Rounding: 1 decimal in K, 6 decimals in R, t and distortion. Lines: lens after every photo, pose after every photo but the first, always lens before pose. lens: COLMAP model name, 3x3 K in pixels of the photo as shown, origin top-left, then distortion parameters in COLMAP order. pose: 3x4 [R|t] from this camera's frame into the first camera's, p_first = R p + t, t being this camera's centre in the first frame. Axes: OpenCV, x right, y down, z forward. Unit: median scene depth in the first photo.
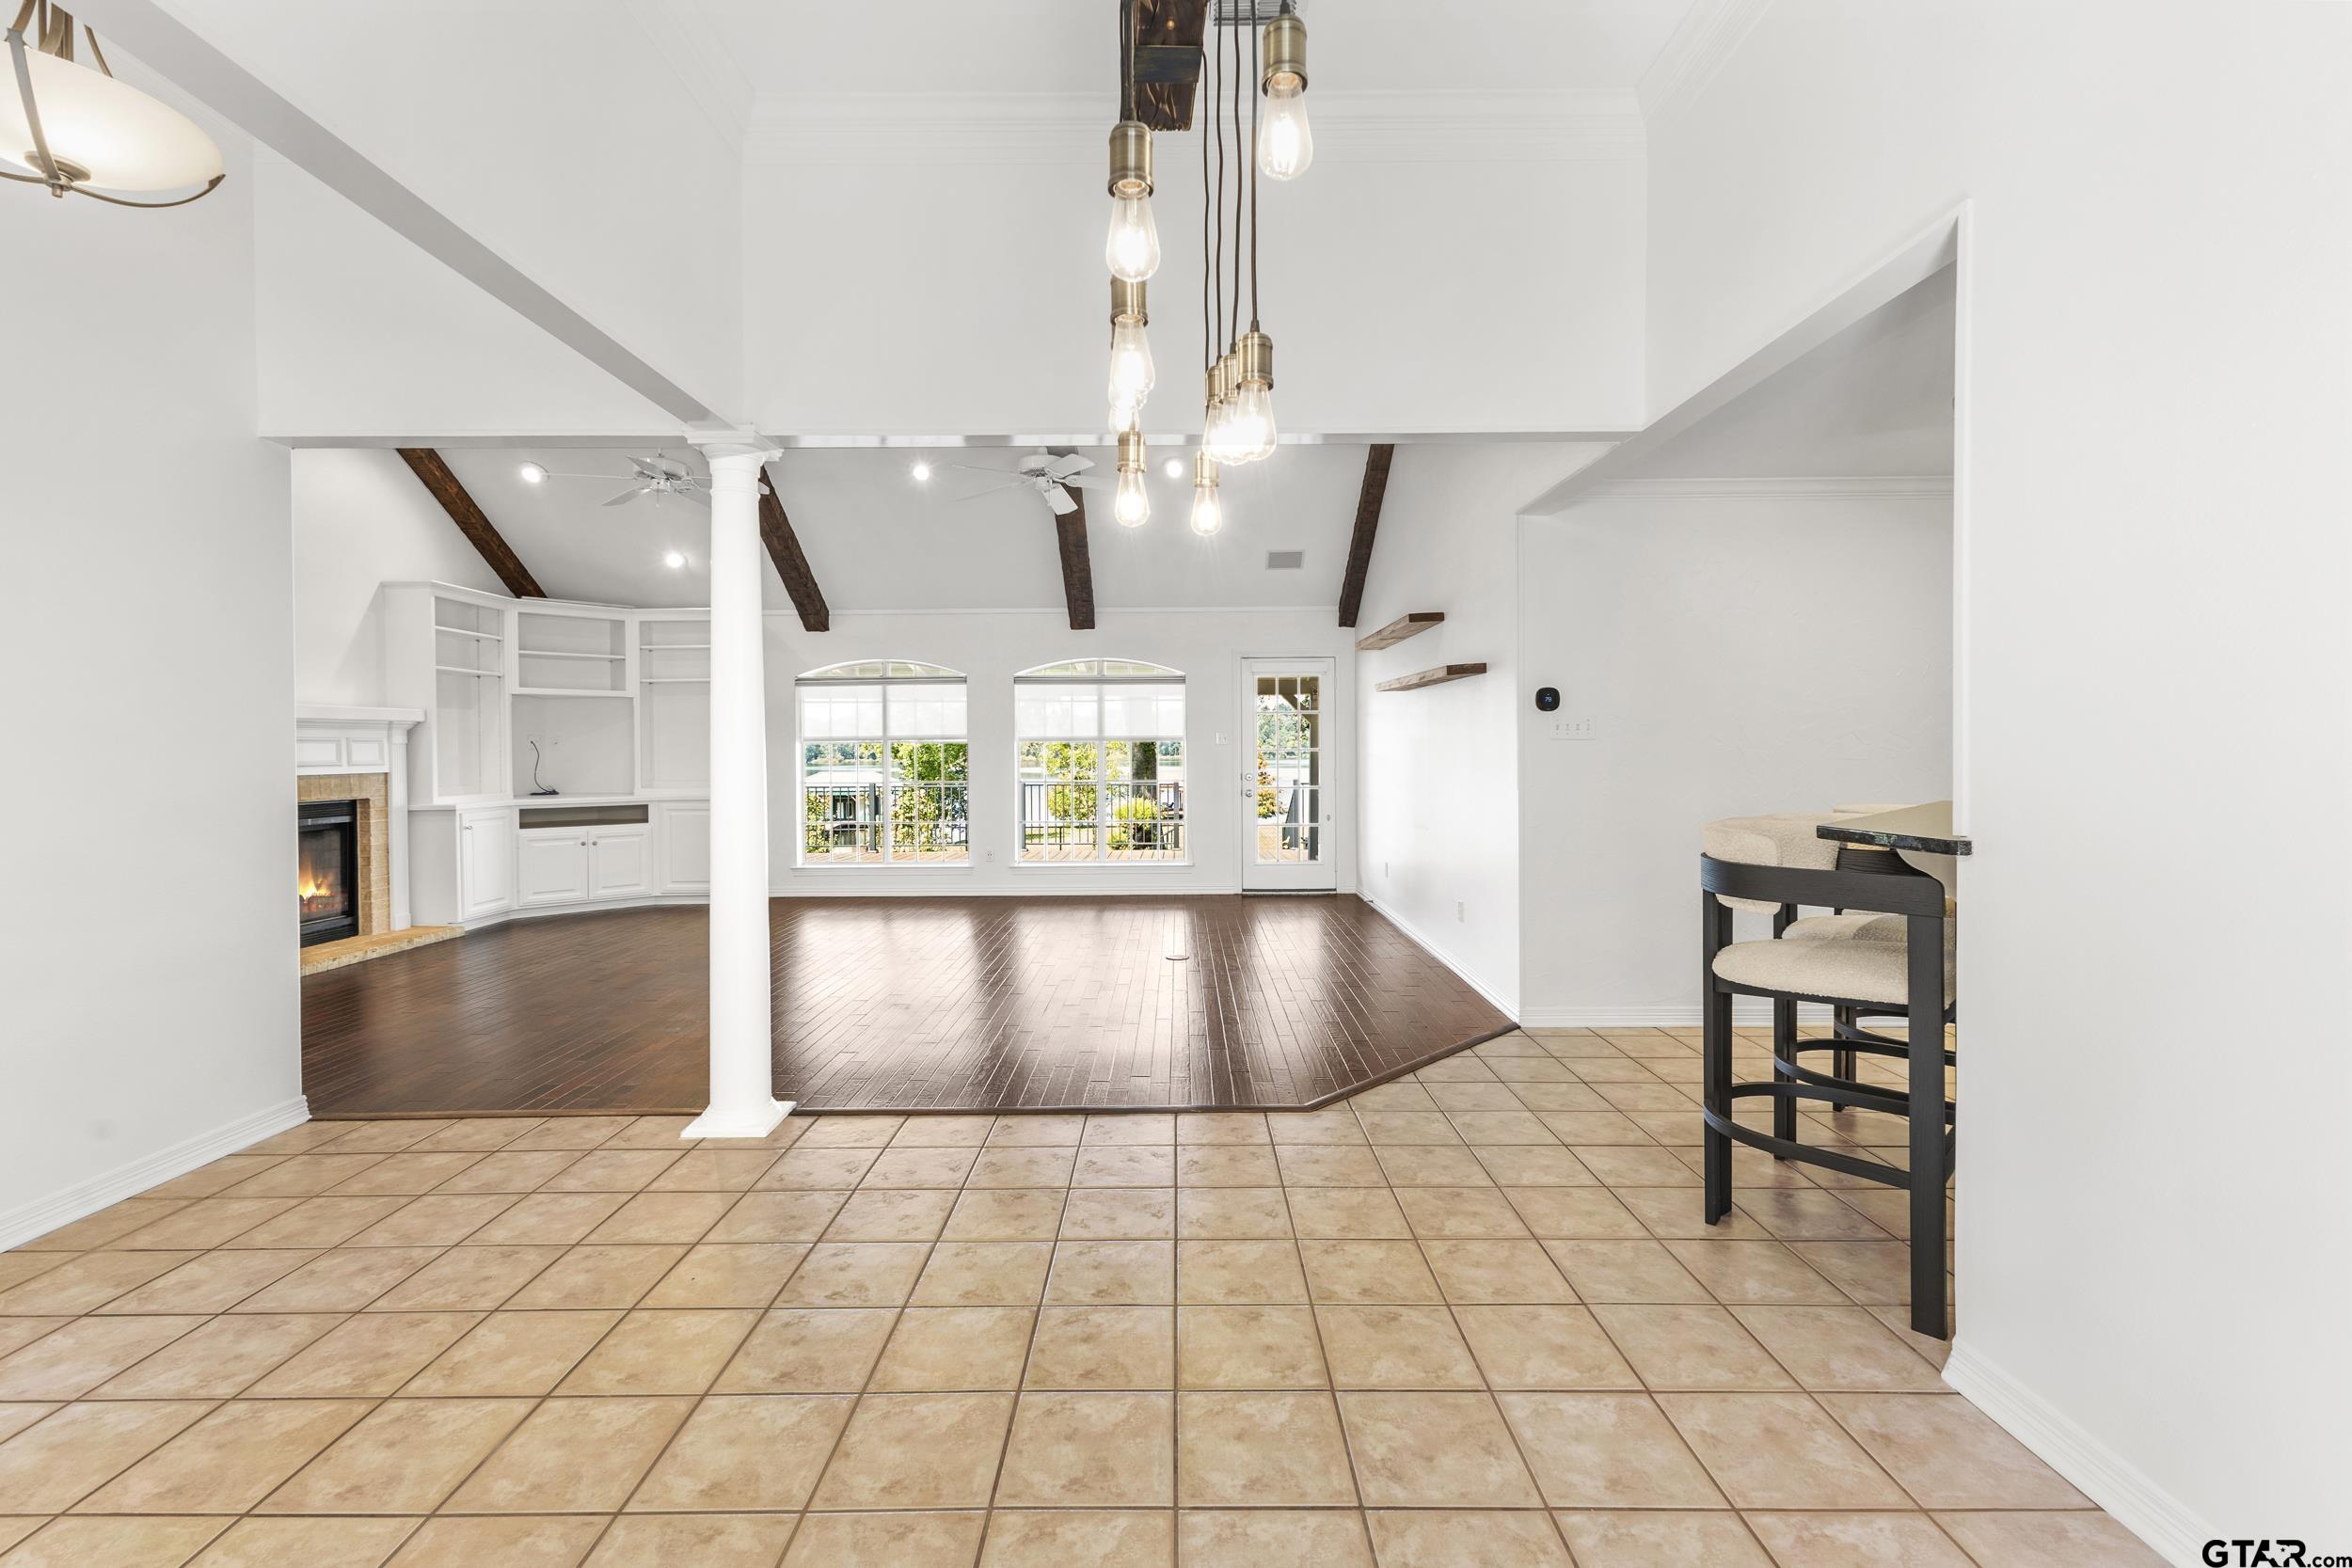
lens RADIAL K [[1025.5, 0, 1167.1], [0, 1025.5, 764.0], [0, 0, 1]] dist [0.004590, 0.000045]
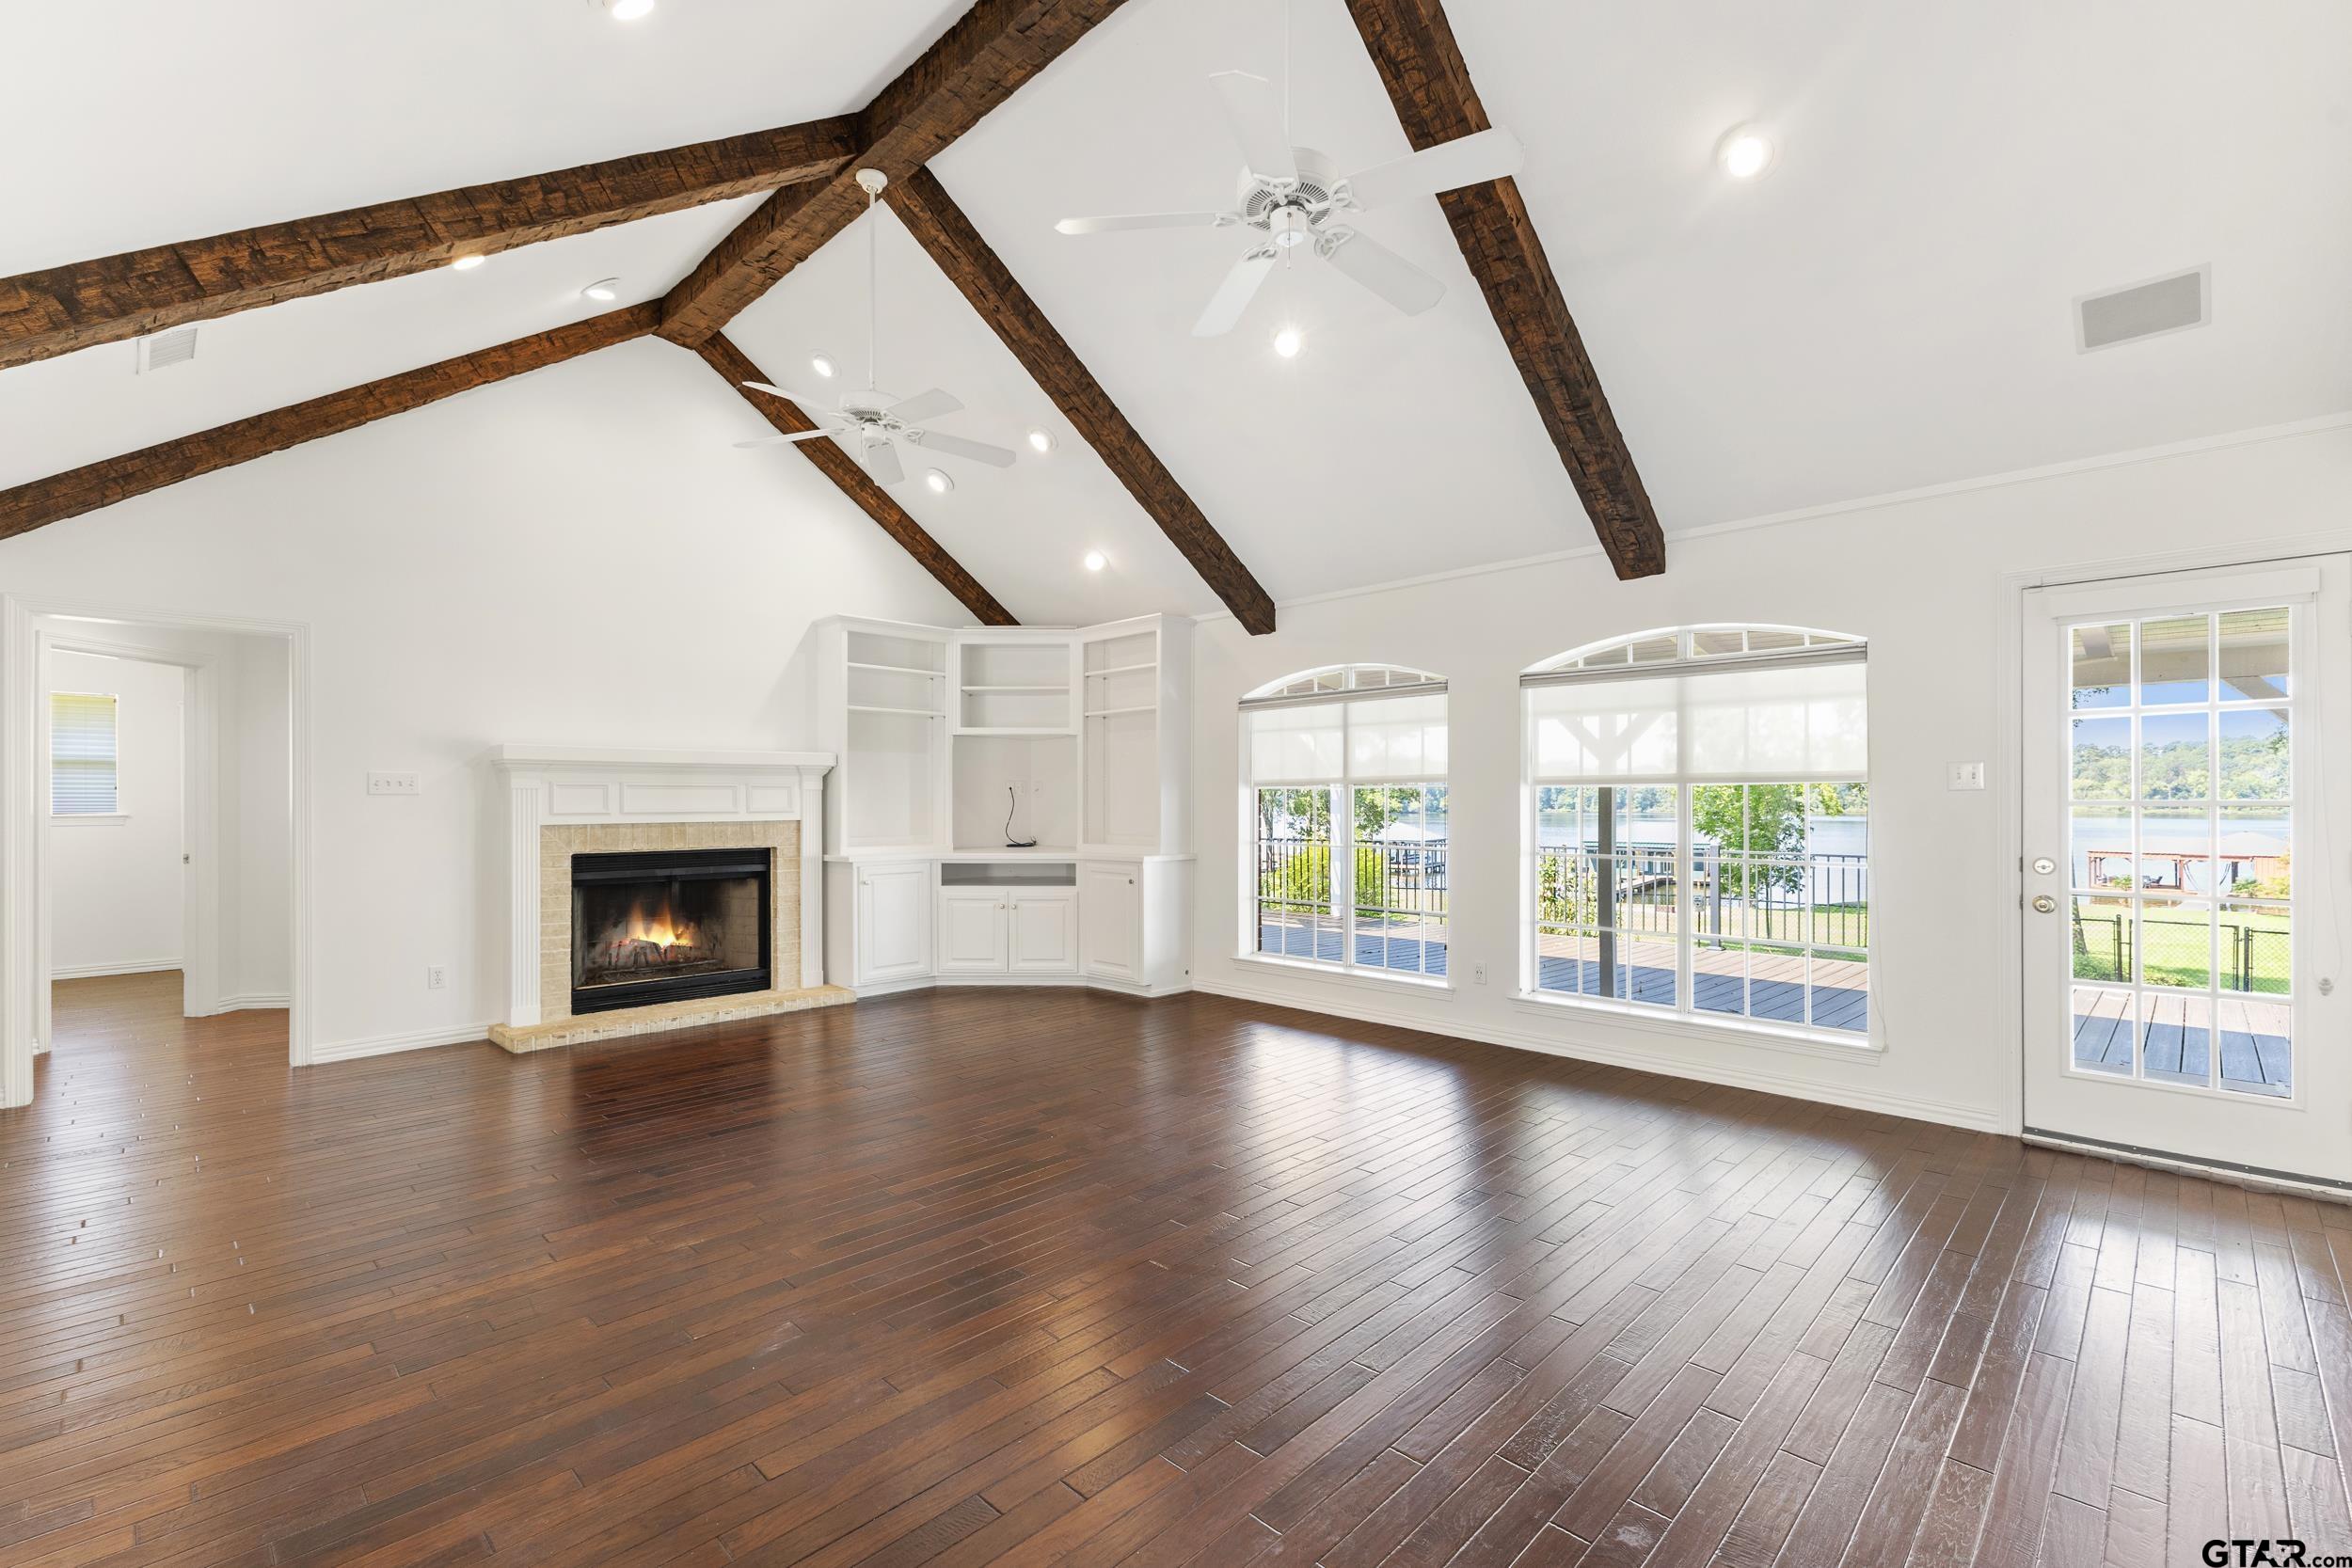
lens RADIAL K [[1025.5, 0, 1183.8], [0, 1025.5, 801.3], [0, 0, 1]] dist [0.004590, 0.000045]
pose [[0.707878, 0.007060, -0.706299, 0.145714], [-0.013725, 0.999899, -0.003761, -0.009050], [0.706201, 0.012357, 0.707904, 0.508600]]
